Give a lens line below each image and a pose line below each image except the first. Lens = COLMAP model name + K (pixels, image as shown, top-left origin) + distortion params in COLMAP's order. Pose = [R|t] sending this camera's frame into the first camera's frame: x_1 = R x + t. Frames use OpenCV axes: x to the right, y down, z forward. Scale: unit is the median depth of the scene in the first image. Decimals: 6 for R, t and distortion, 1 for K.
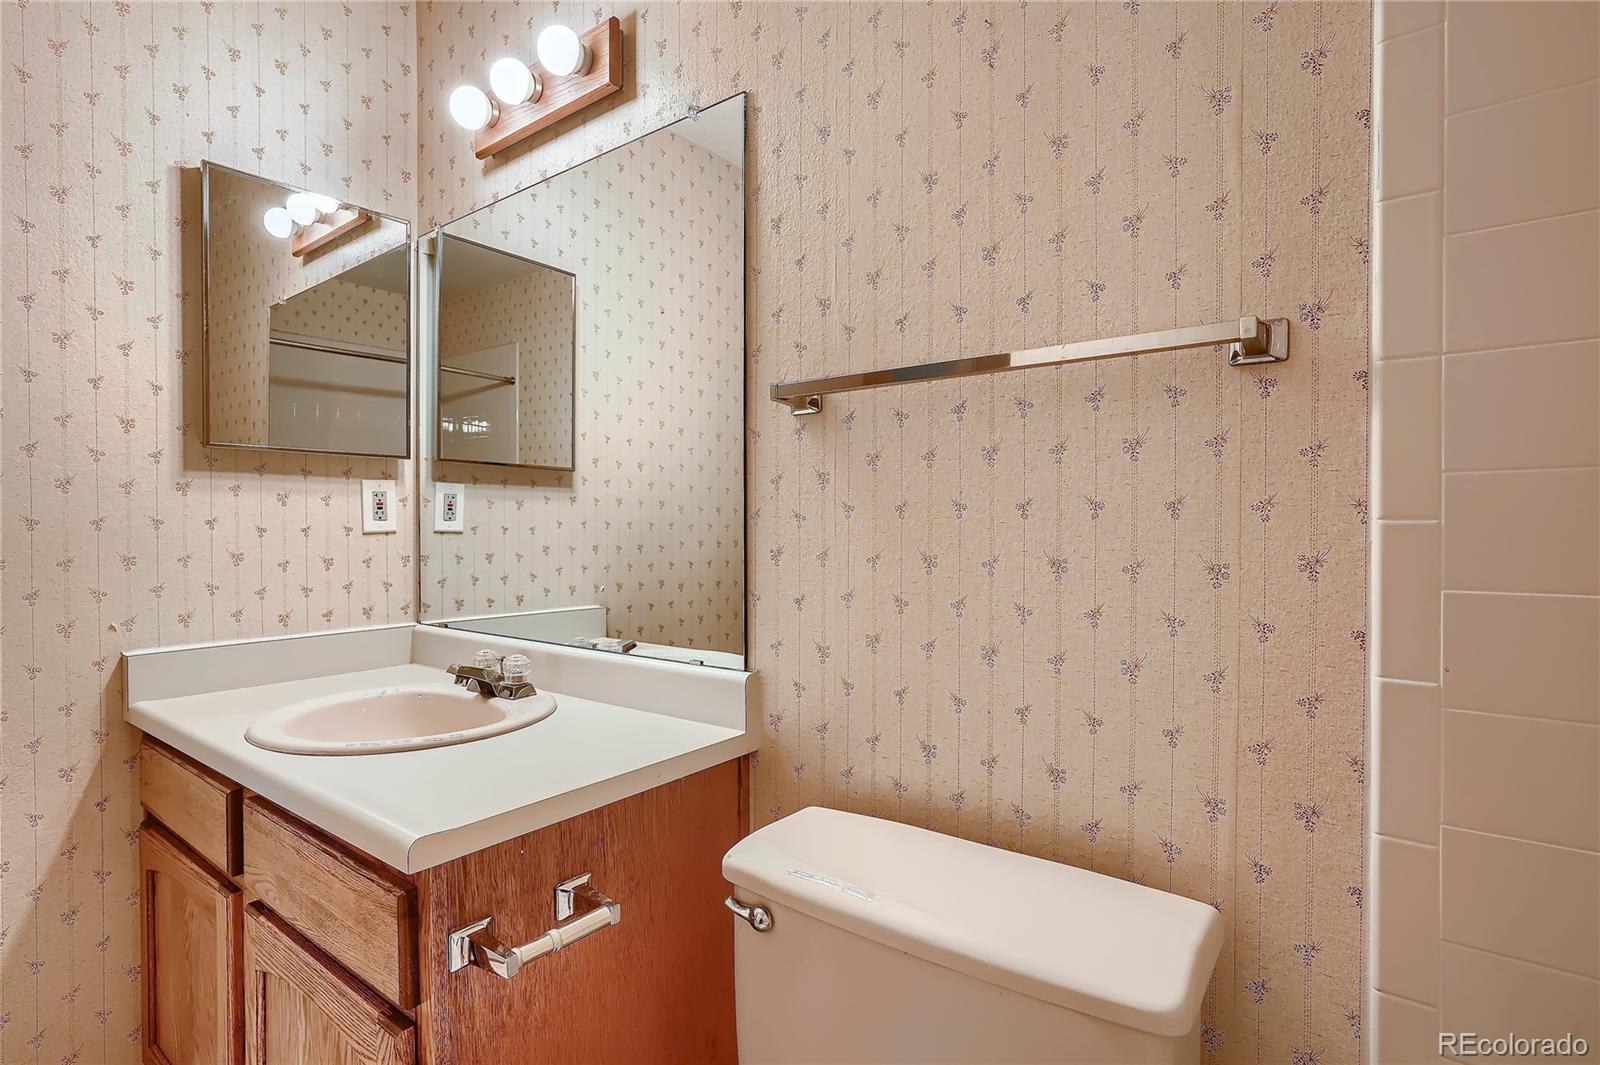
lens RADIAL K [[784.8, 0, 796.5], [0, 784.8, 537.0], [0, 0, 1]] dist [-0.032041, 0.000603]
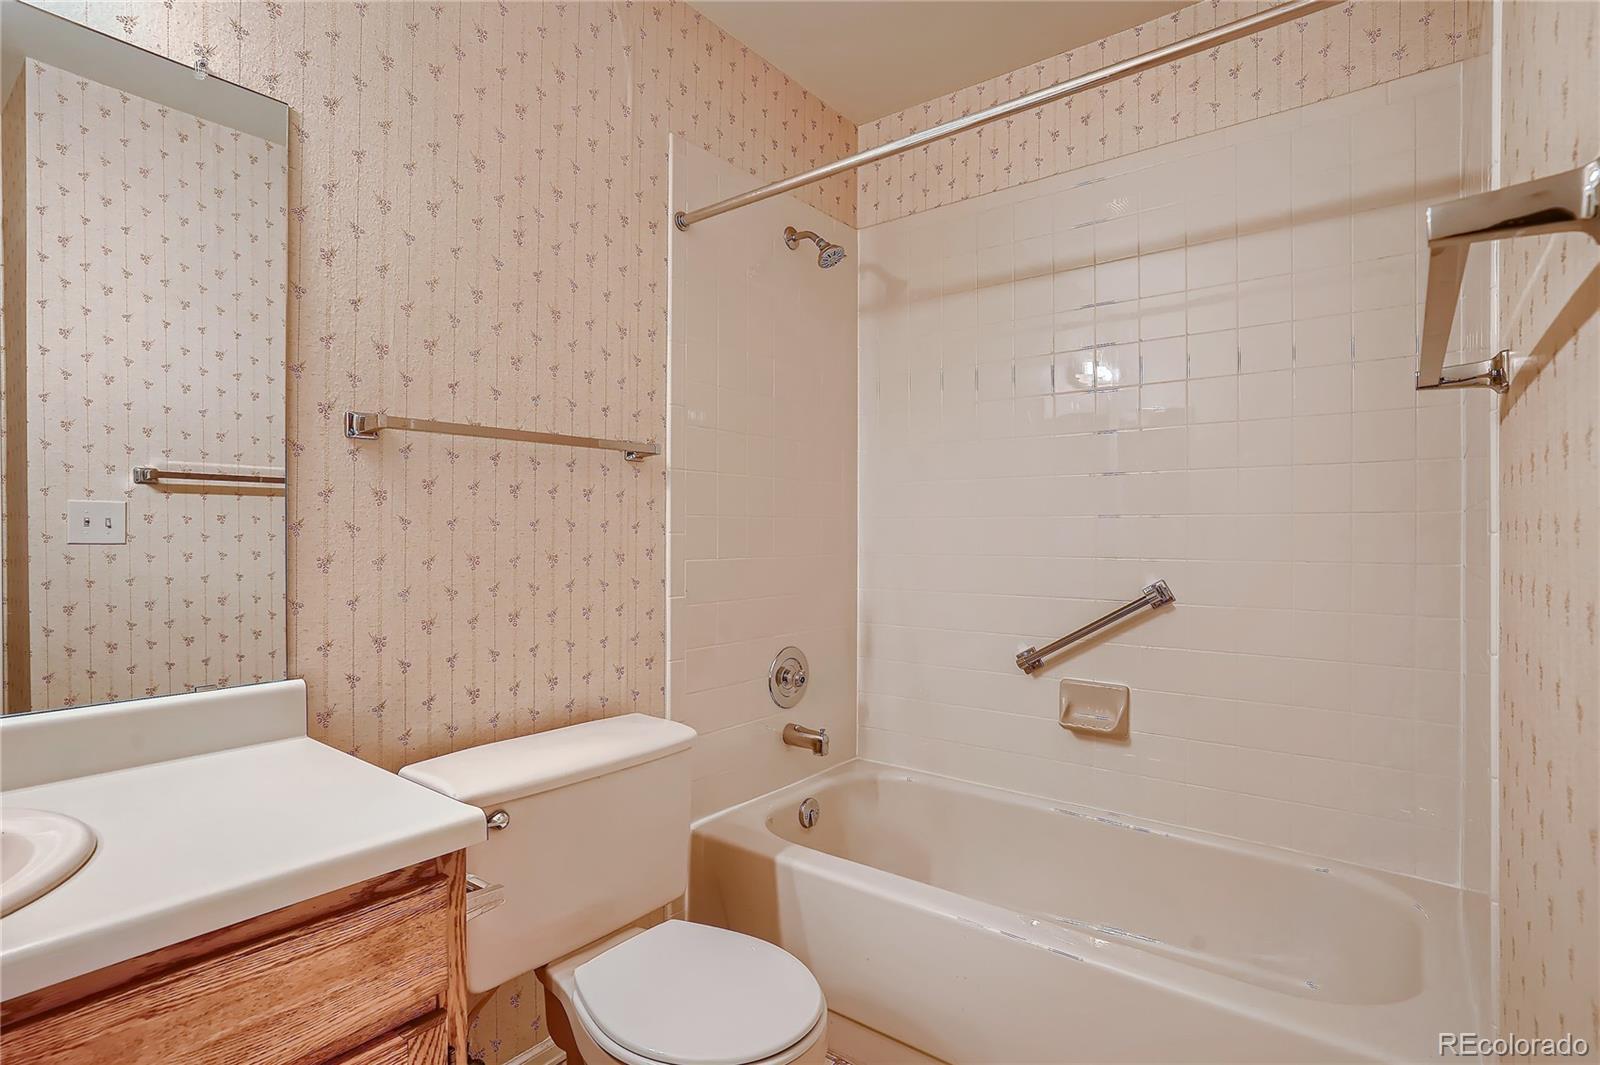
lens RADIAL K [[784.8, 0, 796.9], [0, 784.8, 532.2], [0, 0, 1]] dist [-0.032041, 0.000603]
pose [[0.026522, -0.000131, 0.999648, -1.230207], [0.008806, 0.999961, -0.000103, -0.015480], [-0.999609, 0.008806, 0.026522, 0.373659]]
